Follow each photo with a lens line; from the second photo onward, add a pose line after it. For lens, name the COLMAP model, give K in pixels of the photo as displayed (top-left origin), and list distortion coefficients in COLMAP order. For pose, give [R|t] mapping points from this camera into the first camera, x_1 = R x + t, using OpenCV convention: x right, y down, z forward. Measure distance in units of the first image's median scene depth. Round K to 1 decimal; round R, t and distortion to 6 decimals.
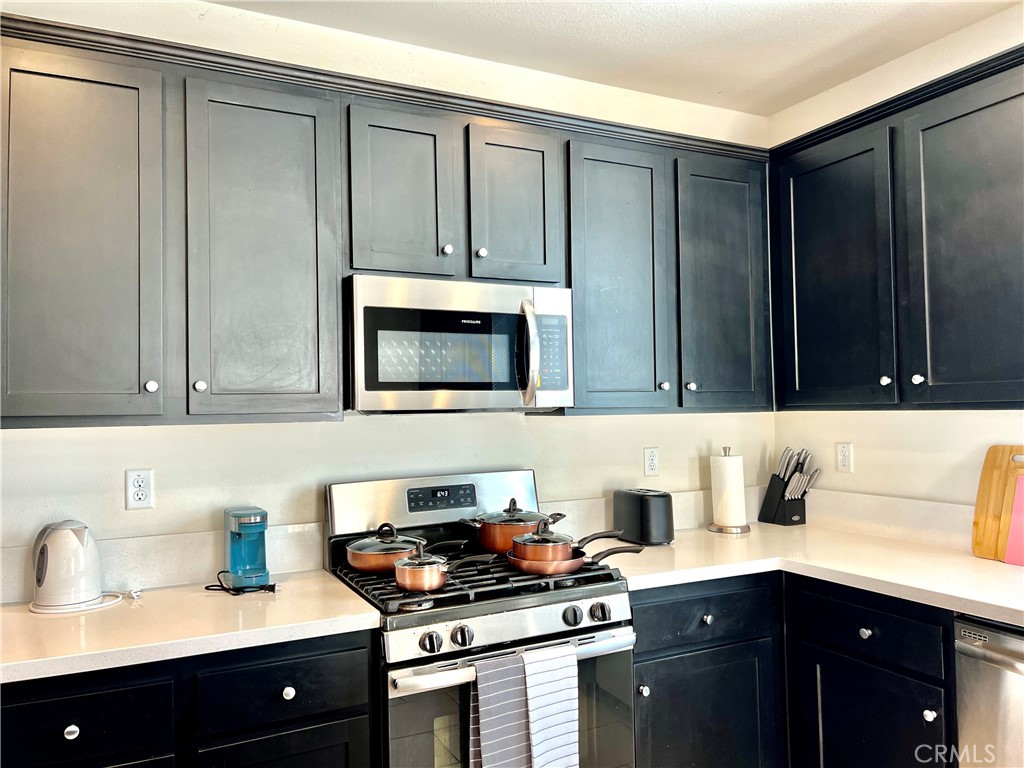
lens RADIAL K [[775.7, 0, 521.1], [0, 775.7, 379.3], [0, 0, 1]] dist [0.022383, -0.018479]
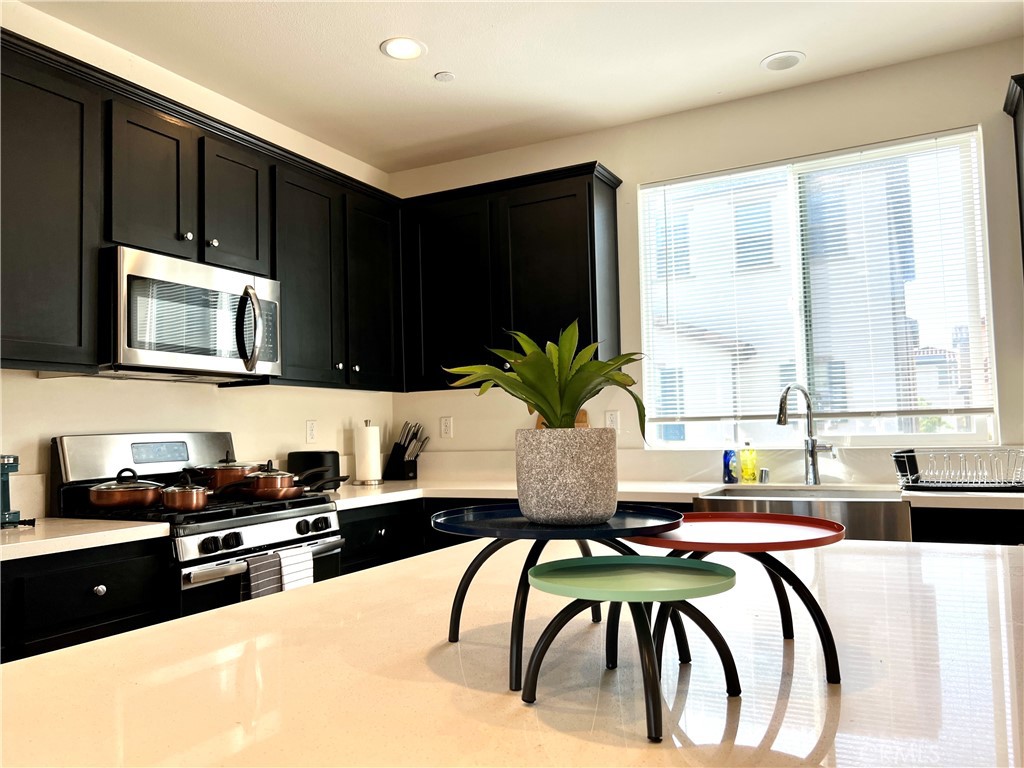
lens RADIAL K [[775.7, 0, 512.8], [0, 775.7, 385.0], [0, 0, 1]] dist [0.022383, -0.018479]
pose [[0.810668, 0.034632, 0.584481, -0.380908], [-0.008608, 0.998846, -0.047245, 0.112003], [-0.585442, 0.033269, 0.810031, -0.249265]]
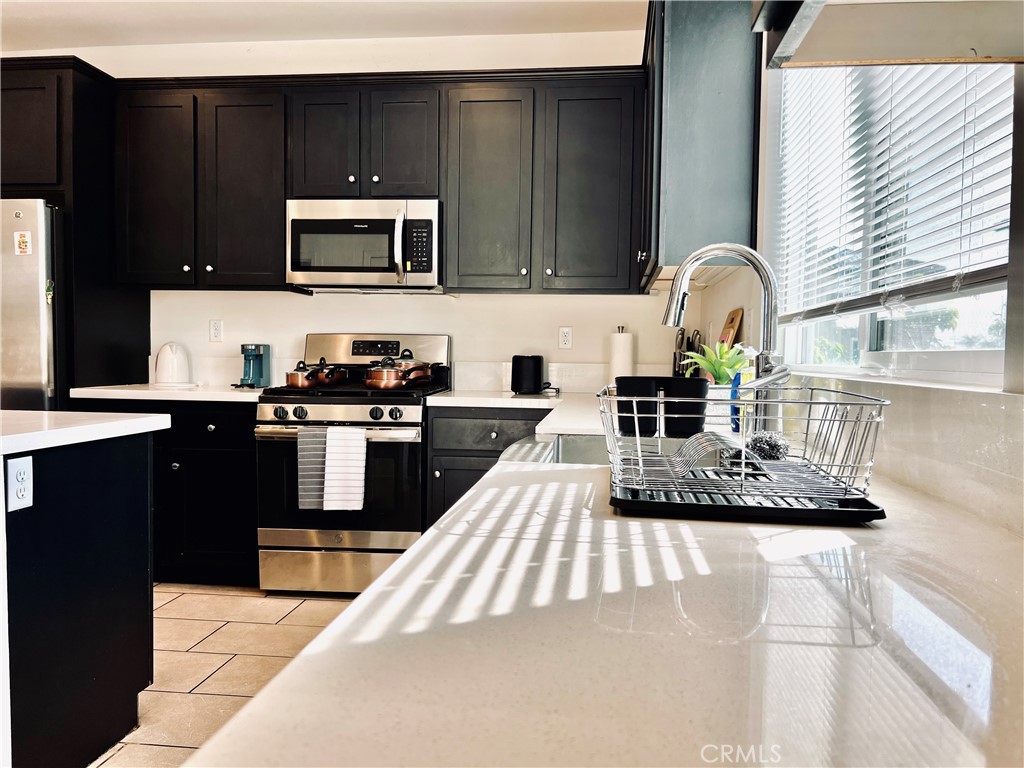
lens RADIAL K [[775.7, 0, 513.3], [0, 775.7, 392.4], [0, 0, 1]] dist [0.022383, -0.018479]
pose [[0.828981, 0.059506, -0.556102, 1.033419], [-0.016066, 0.996447, 0.082676, 0.117744], [0.559046, -0.059603, 0.826991, -0.106313]]
